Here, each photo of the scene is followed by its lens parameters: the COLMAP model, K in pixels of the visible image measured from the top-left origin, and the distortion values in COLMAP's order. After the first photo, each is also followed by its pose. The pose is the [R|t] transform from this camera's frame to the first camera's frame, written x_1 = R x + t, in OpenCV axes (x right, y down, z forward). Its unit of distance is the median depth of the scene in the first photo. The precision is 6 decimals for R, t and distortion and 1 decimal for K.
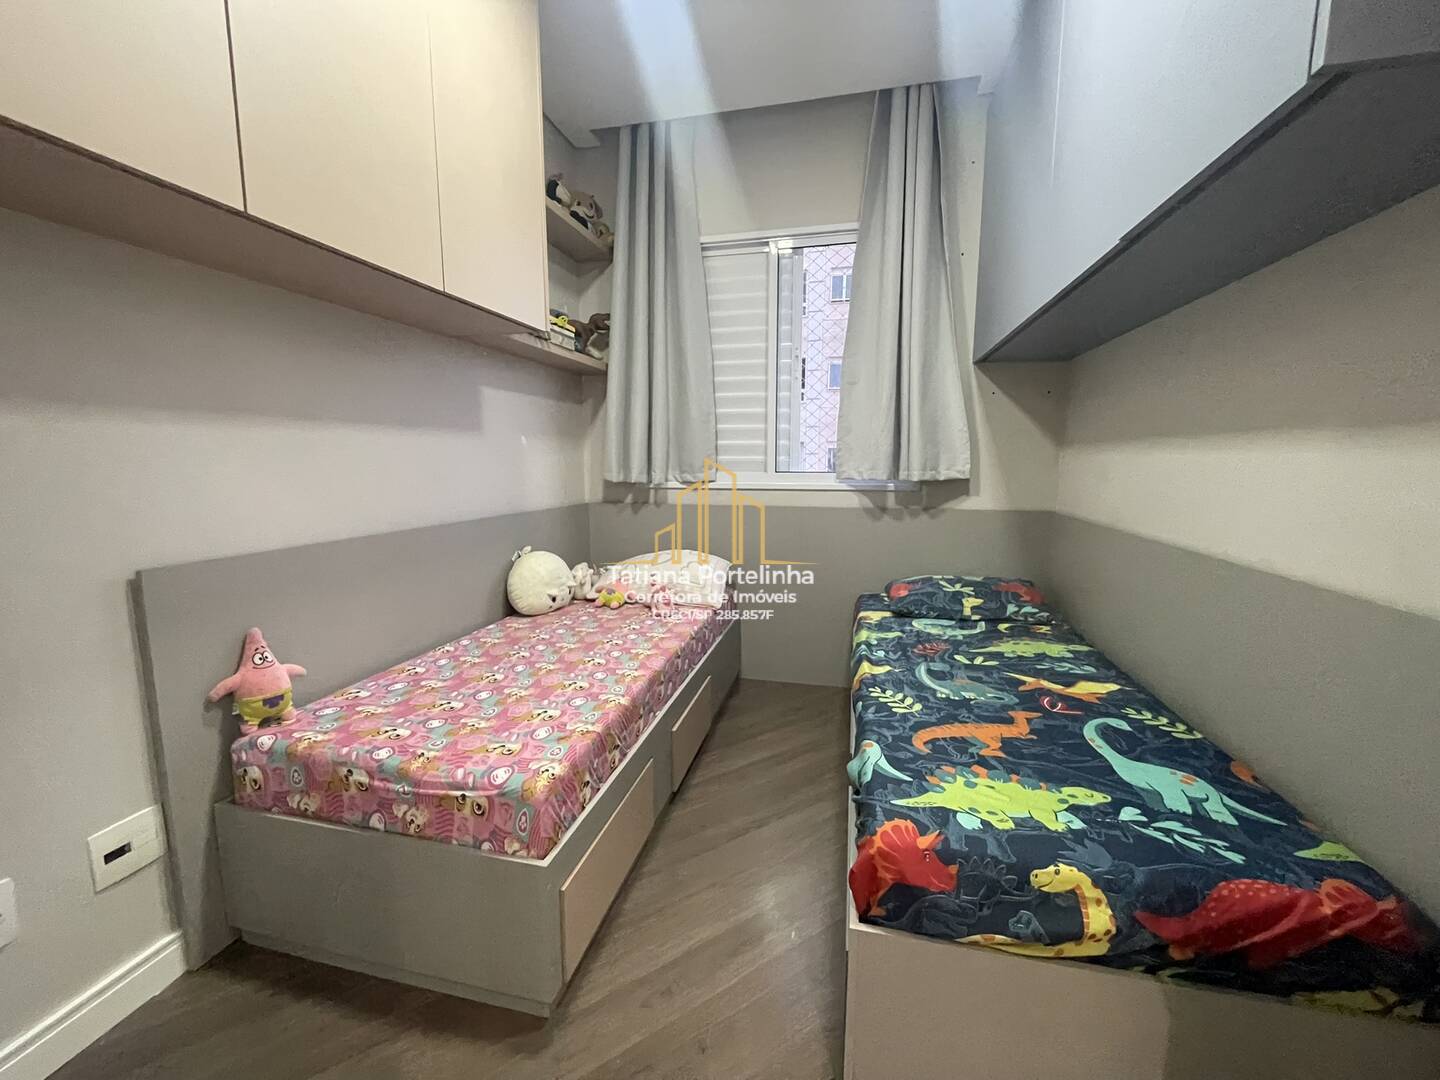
lens RADIAL K [[580.7, 0, 718.7], [0, 580.7, 534.4], [0, 0, 1]] dist [-0.002451, -0.000026]
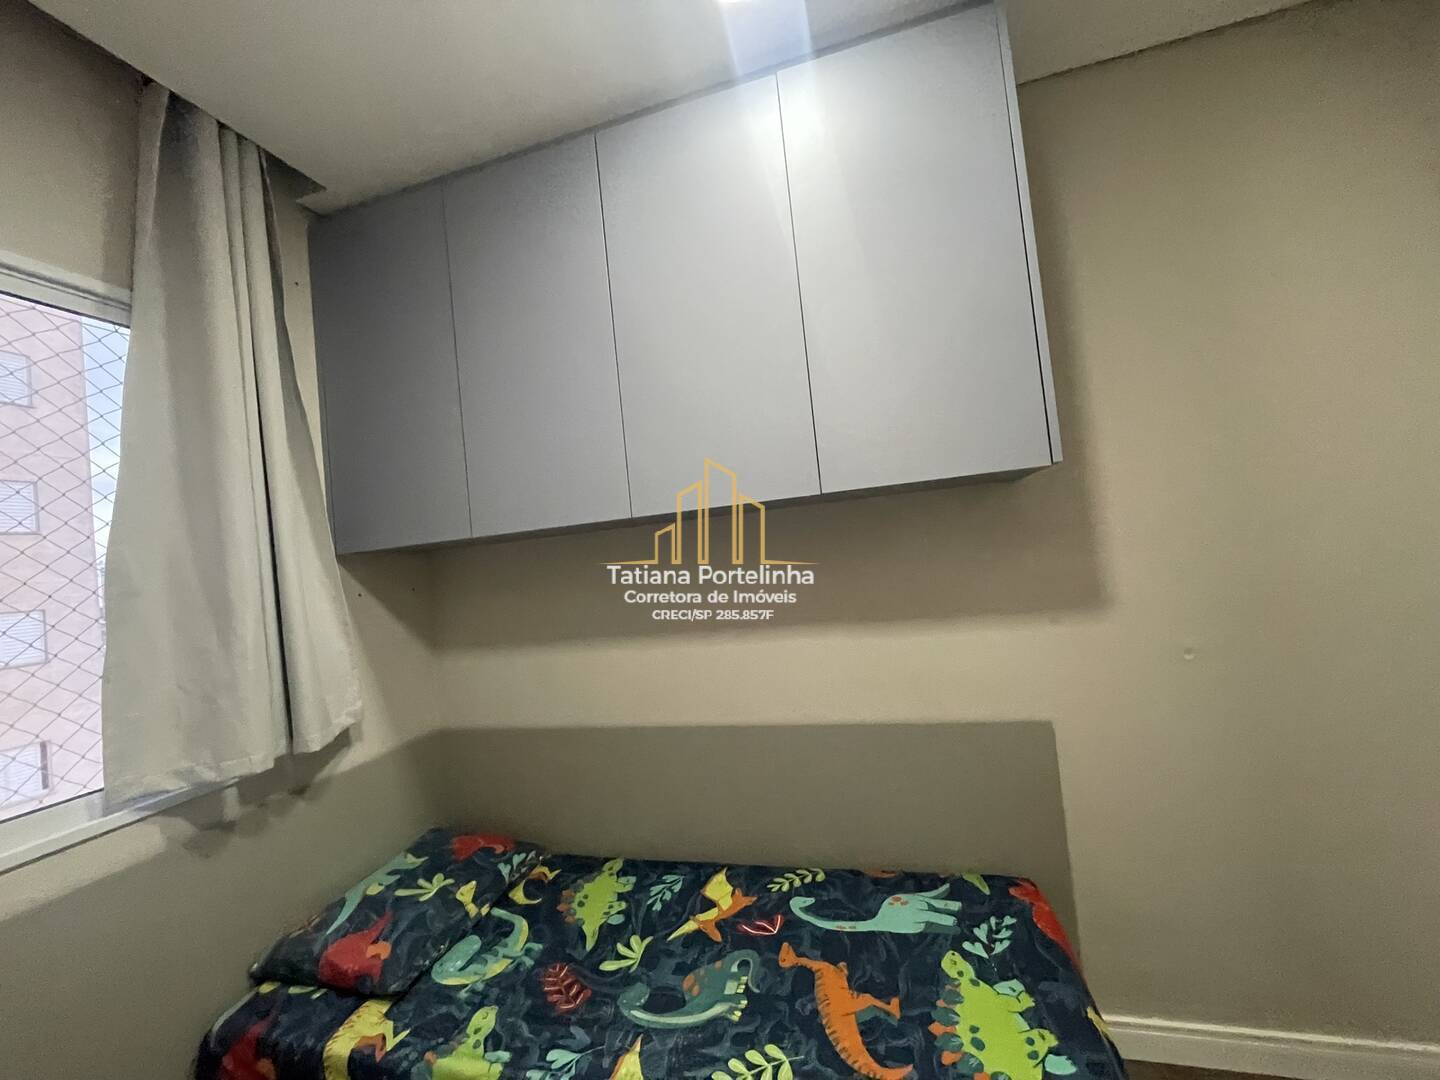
lens RADIAL K [[580.7, 0, 714.2], [0, 580.7, 535.4], [0, 0, 1]] dist [-0.002451, -0.000026]
pose [[0.040851, 0.028663, 0.998754, -0.368270], [0.227033, 0.973176, -0.037215, -0.292960], [-0.973030, 0.228271, 0.033247, 0.820572]]
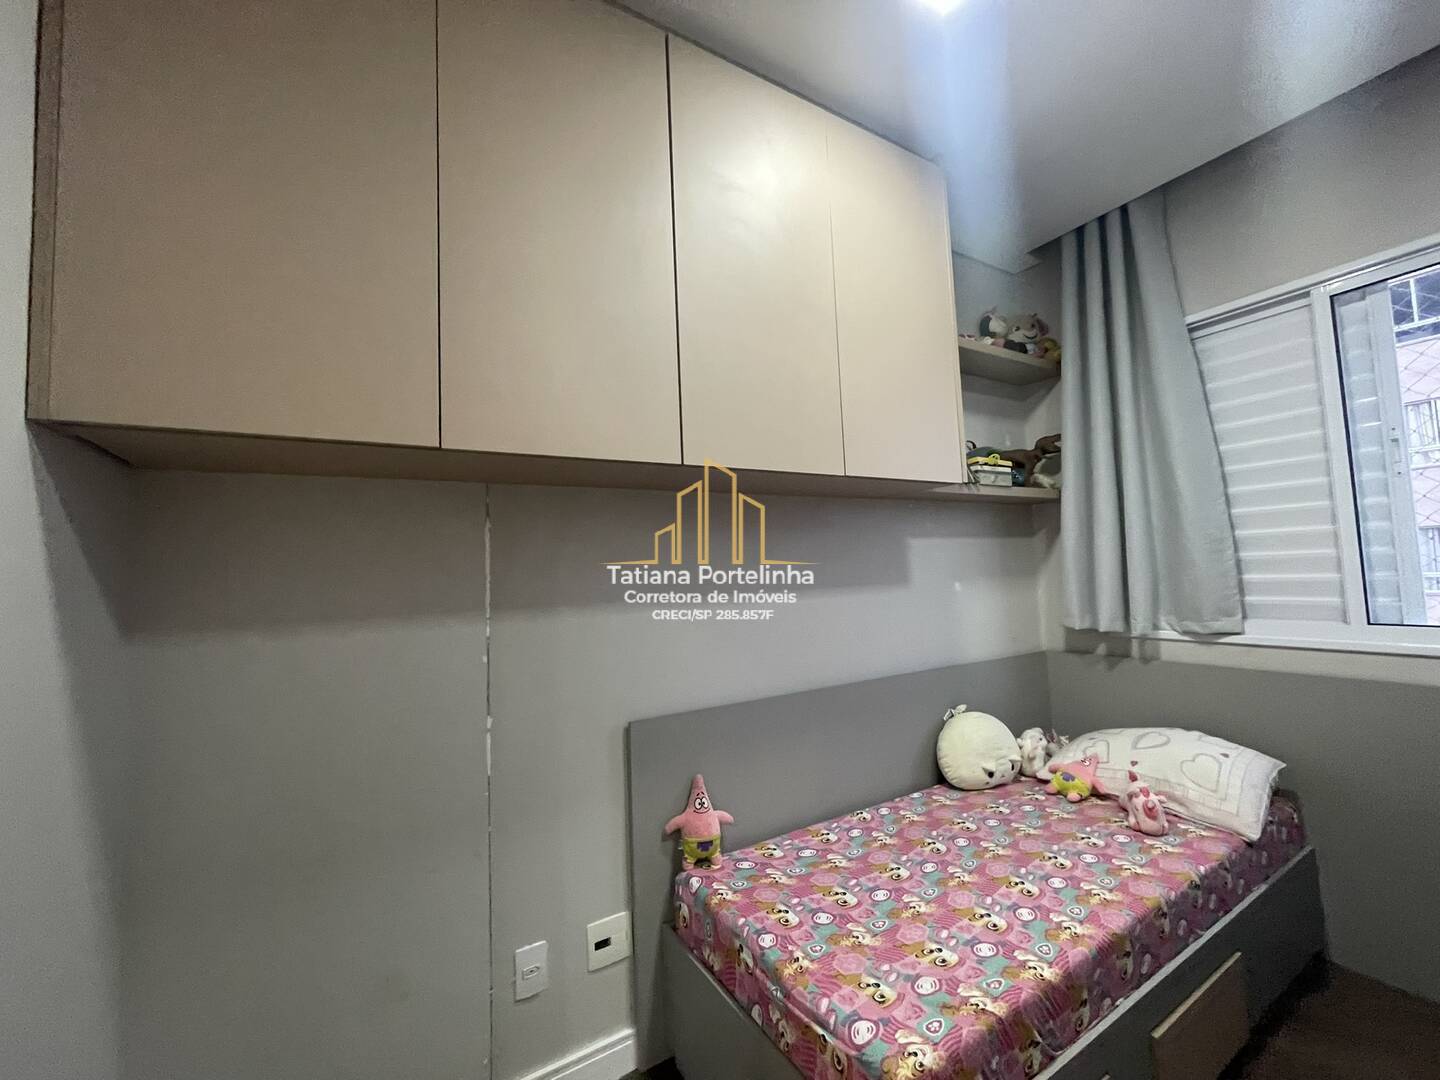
lens RADIAL K [[580.7, 0, 718.6], [0, 580.7, 534.1], [0, 0, 1]] dist [-0.002451, -0.000026]
pose [[0.700751, -0.076156, -0.709330, 0.099112], [-0.052714, 0.986041, -0.157940, -0.116830], [0.711456, 0.148068, 0.686954, 0.104687]]
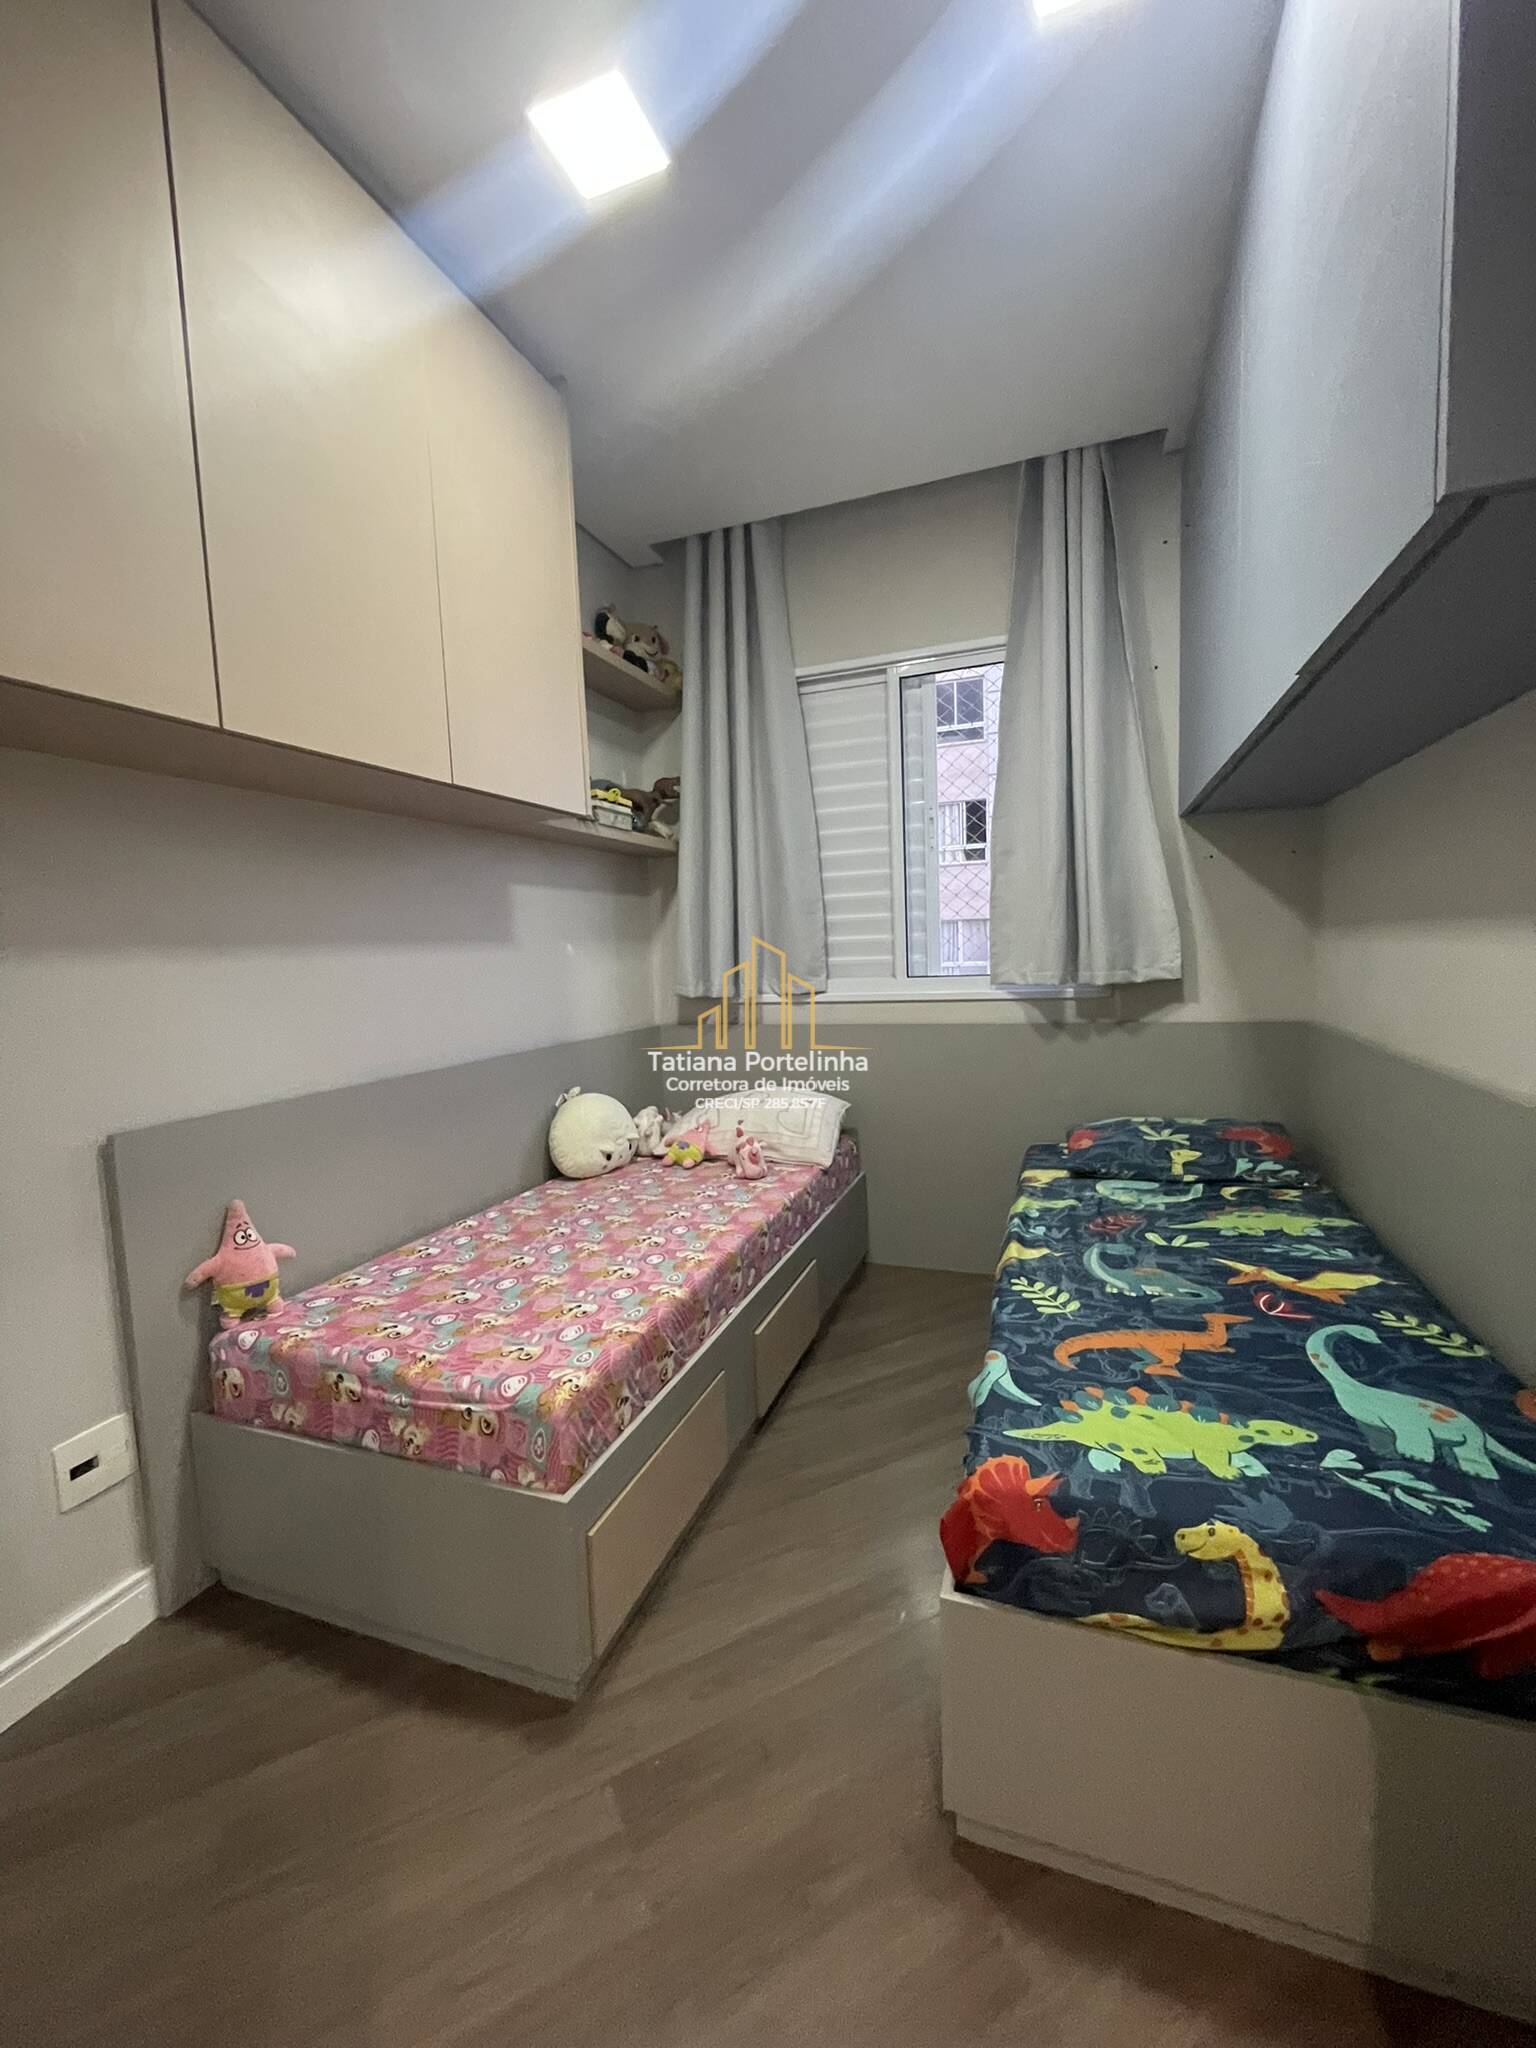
lens RADIAL K [[825.9, 0, 776.4], [0, 825.9, 1020.4], [0, 0, 1]] dist [-0.002451, -0.000026]
pose [[0.992791, -0.028000, -0.116539, 0.093452], [0.023280, 0.998860, -0.041668, -0.023498], [0.117573, 0.038654, 0.992312, -0.077449]]
